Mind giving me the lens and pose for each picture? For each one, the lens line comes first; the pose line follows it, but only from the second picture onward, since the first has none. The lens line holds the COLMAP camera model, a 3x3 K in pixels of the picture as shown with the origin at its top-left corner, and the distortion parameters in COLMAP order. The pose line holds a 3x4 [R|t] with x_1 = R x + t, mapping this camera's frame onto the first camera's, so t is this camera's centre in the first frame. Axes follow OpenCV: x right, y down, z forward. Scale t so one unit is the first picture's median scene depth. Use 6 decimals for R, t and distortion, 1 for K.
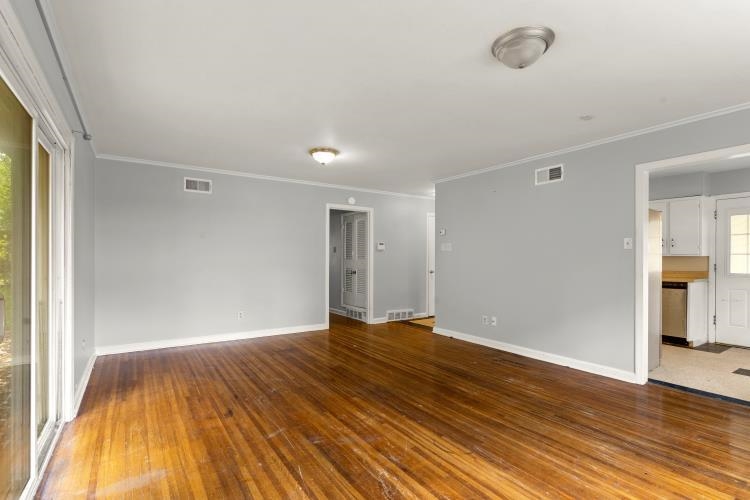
lens RADIAL K [[359.5, 0, 370.6], [0, 359.5, 259.9], [0, 0, 1]] dist [0.007619, -0.001741]
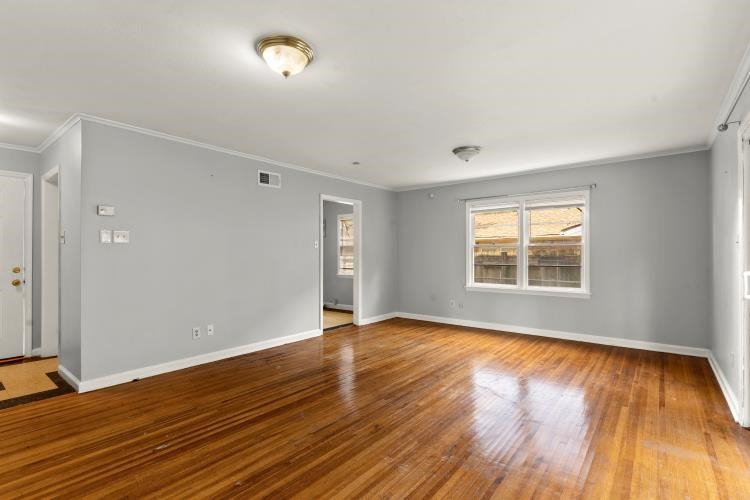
lens RADIAL K [[359.5, 0, 378.9], [0, 359.5, 251.2], [0, 0, 1]] dist [0.007619, -0.001741]
pose [[-0.314688, 0.004402, 0.949185, -0.975617], [0.005618, 0.999980, -0.002775, -0.013267], [-0.949179, 0.004459, -0.314706, 1.510373]]
